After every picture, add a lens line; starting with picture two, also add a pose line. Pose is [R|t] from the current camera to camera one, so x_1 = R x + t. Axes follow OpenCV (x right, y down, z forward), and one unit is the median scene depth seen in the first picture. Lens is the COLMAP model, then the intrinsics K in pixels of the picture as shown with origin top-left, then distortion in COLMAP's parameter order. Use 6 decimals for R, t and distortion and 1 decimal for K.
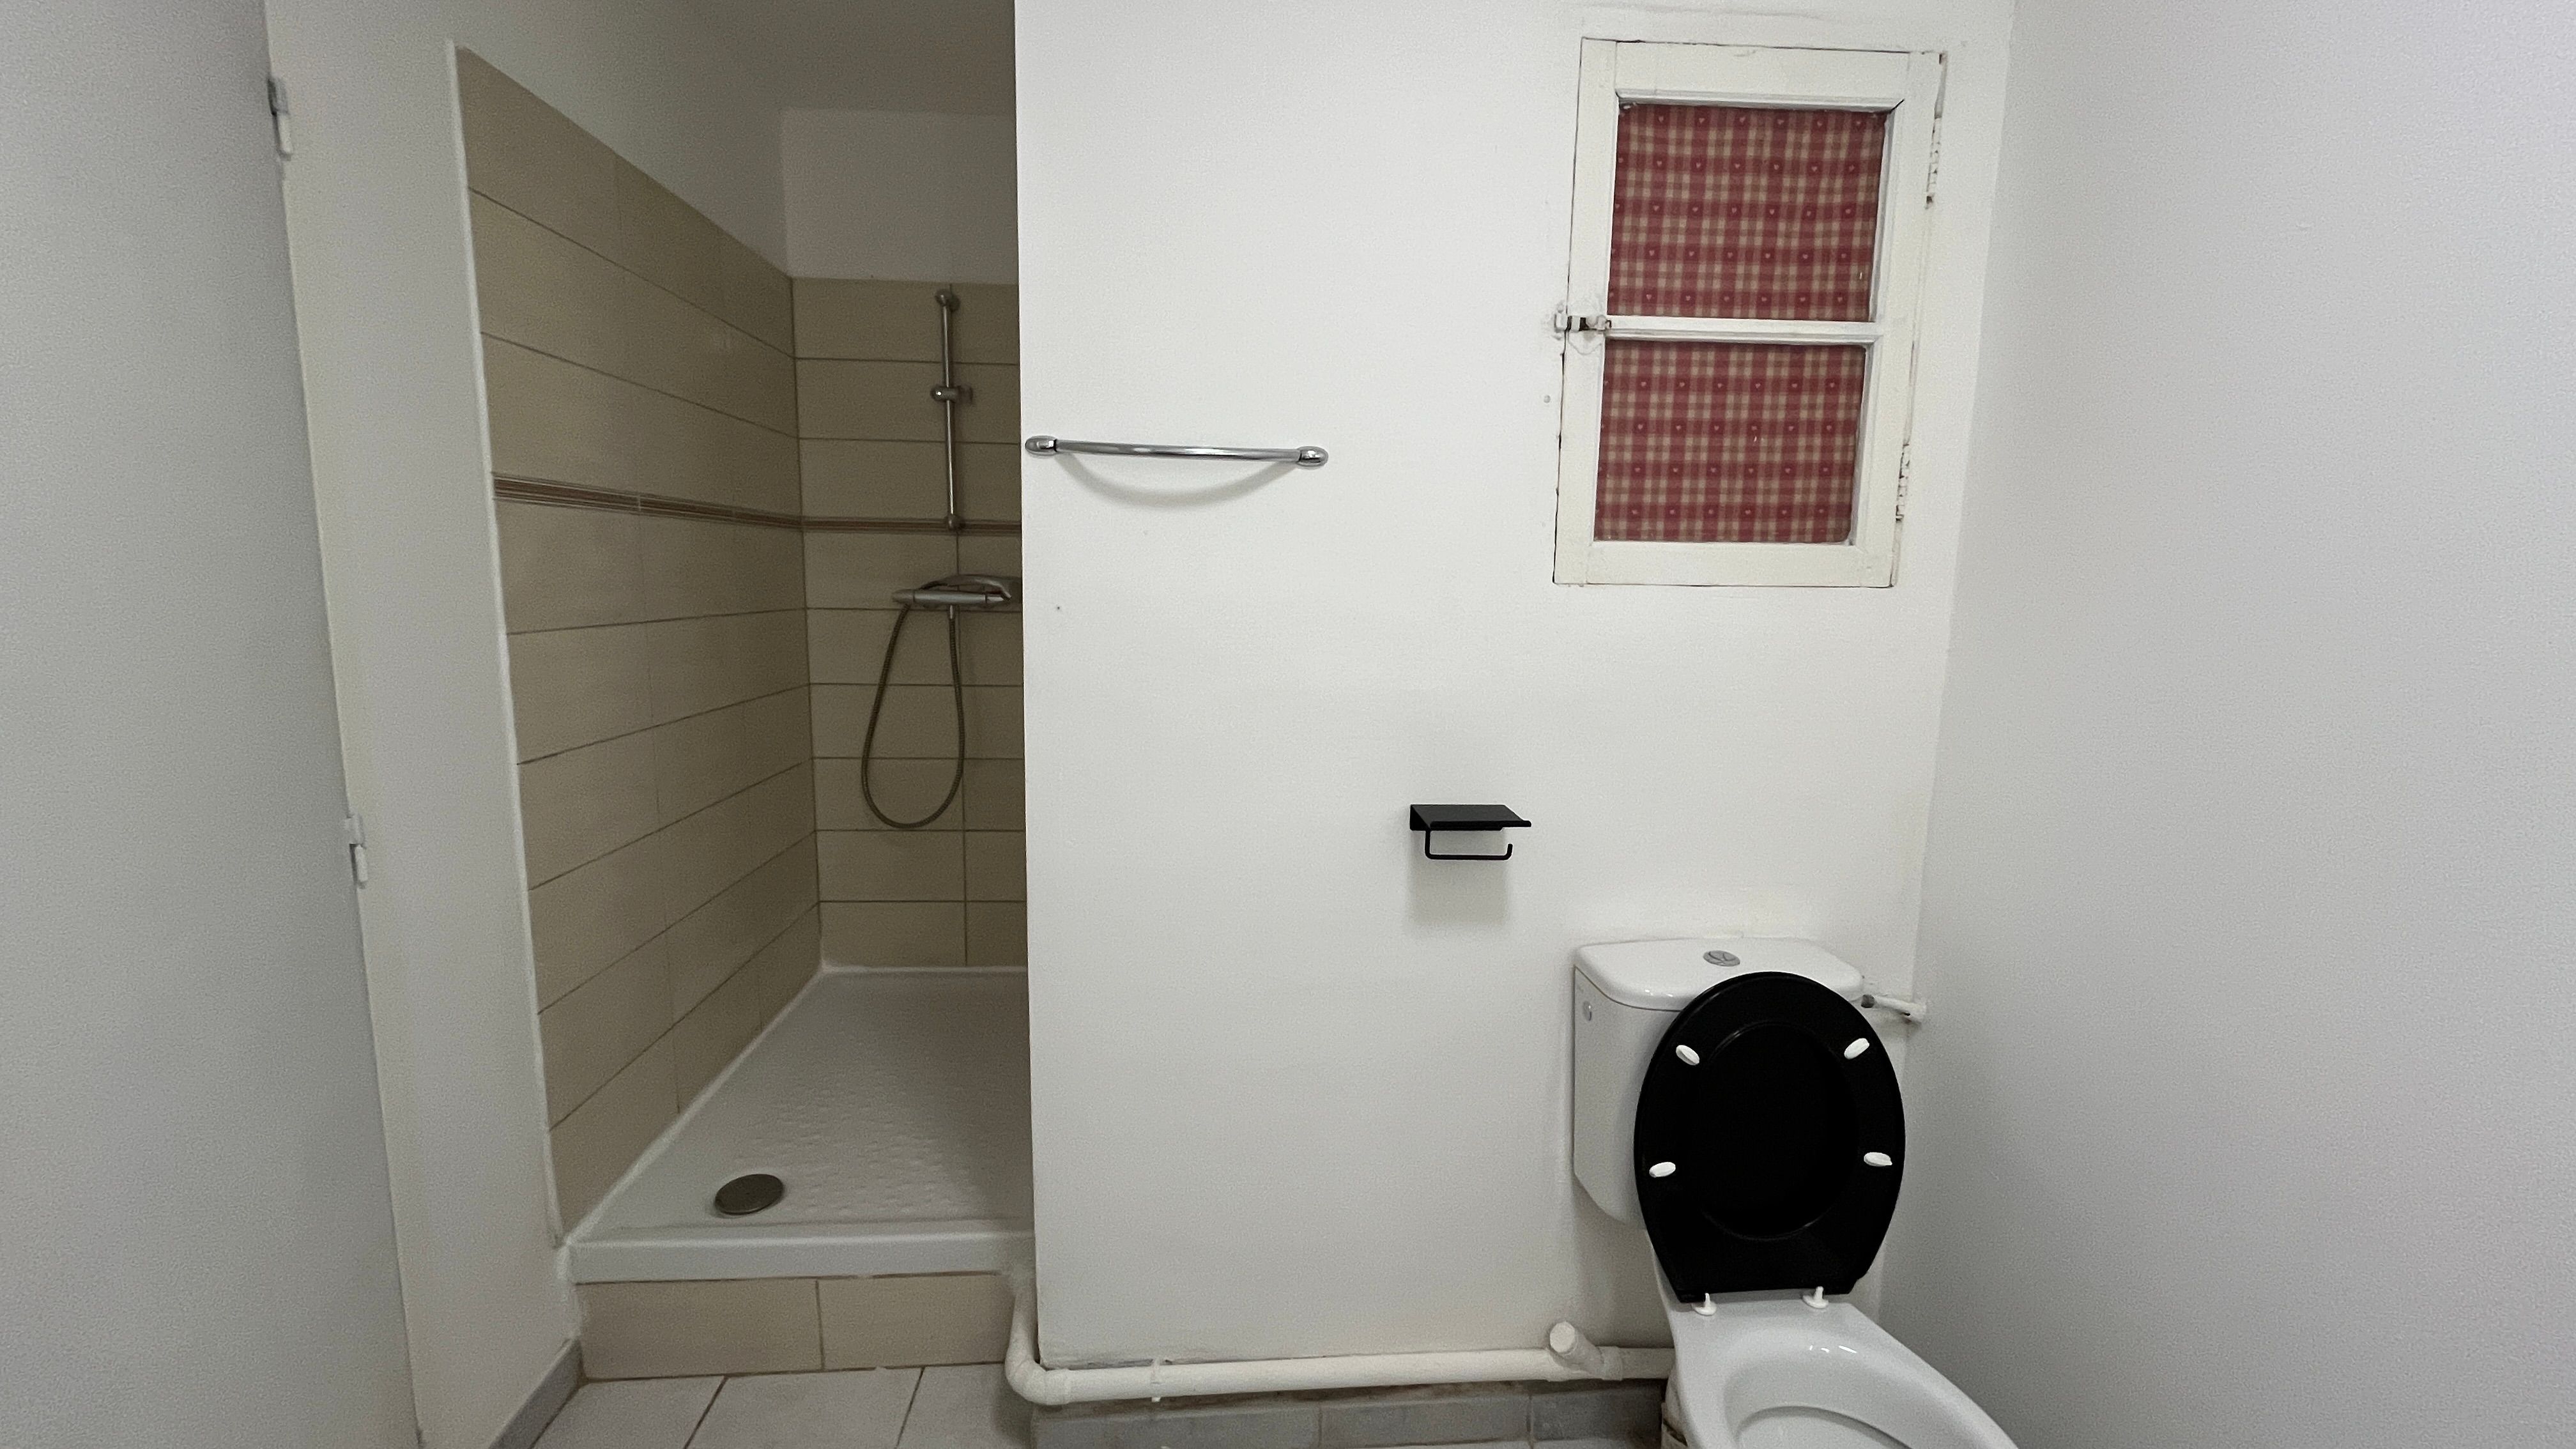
lens RADIAL K [[1031.4, 0, 1277.9], [0, 1031.4, 711.2], [0, 0, 1]] dist [0.001228, -0.000335]
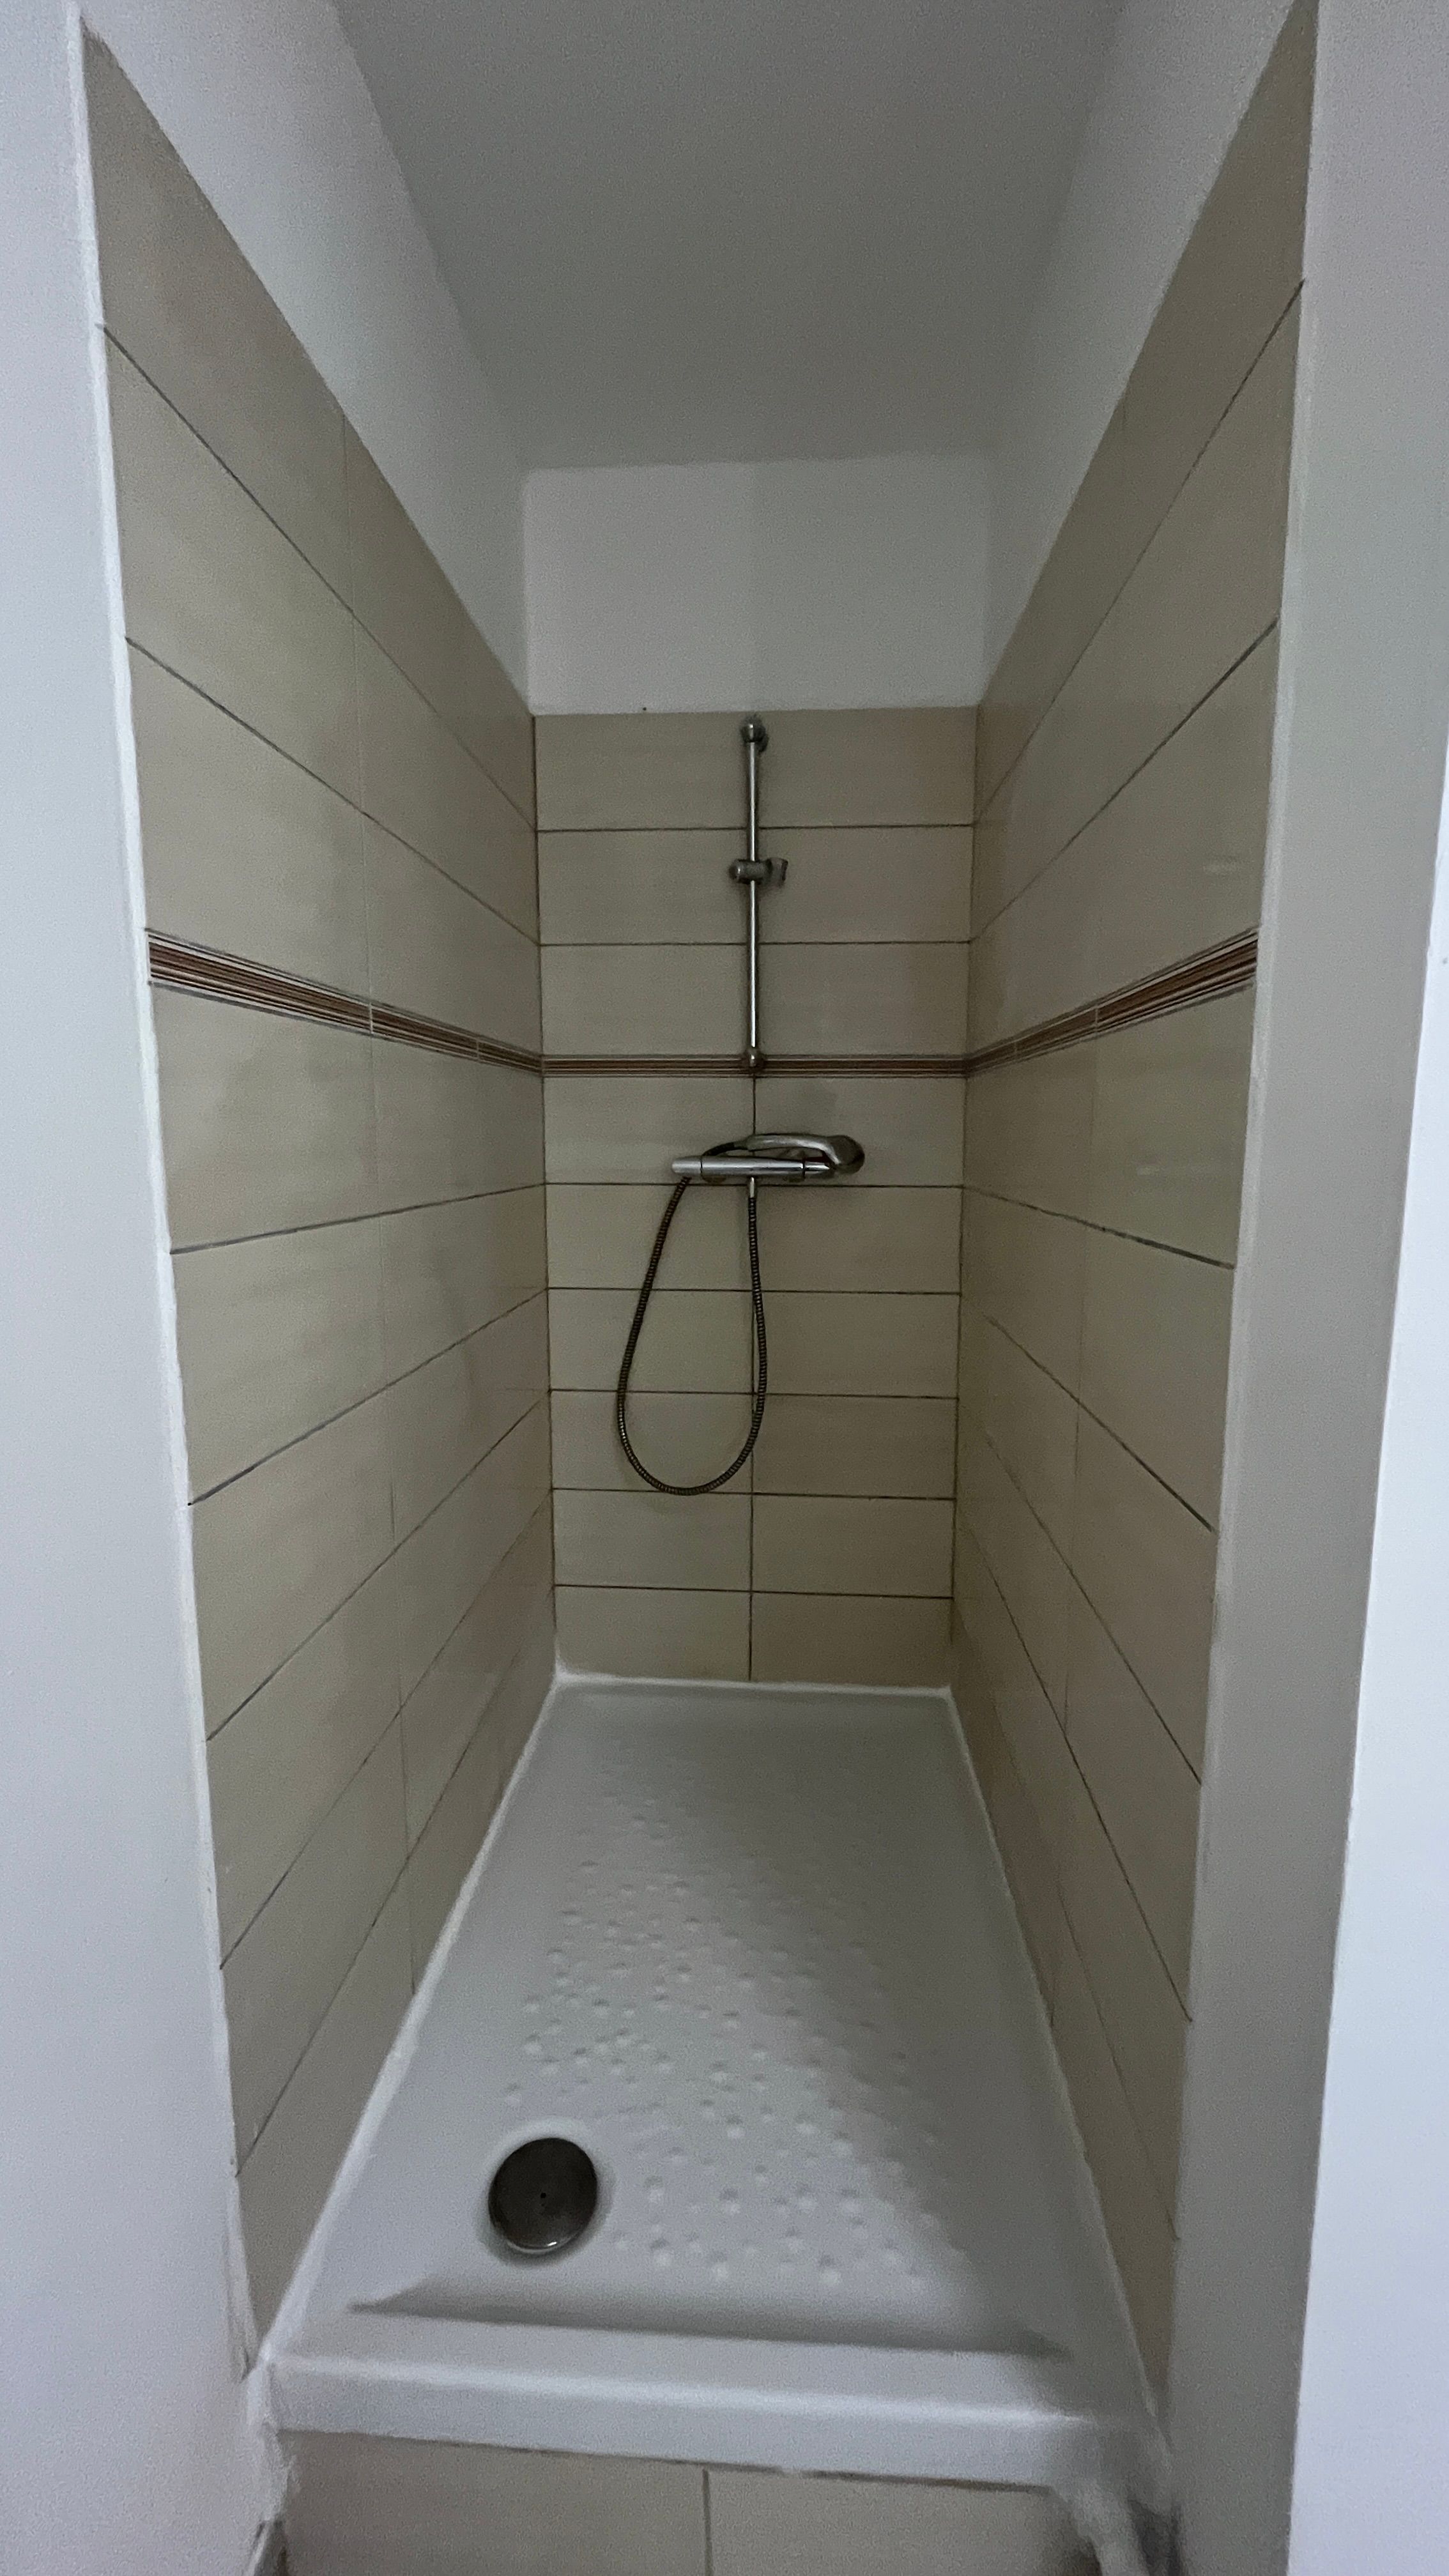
lens RADIAL K [[1014.2, 0, 735.3], [0, 1014.2, 1265.6], [0, 0, 1]] dist [0.001598, 0.000026]
pose [[0.992793, 0.001055, -0.119836, -0.248165], [-0.001826, 0.999978, -0.006325, -0.039303], [0.119827, 0.006498, 0.992774, 0.324201]]
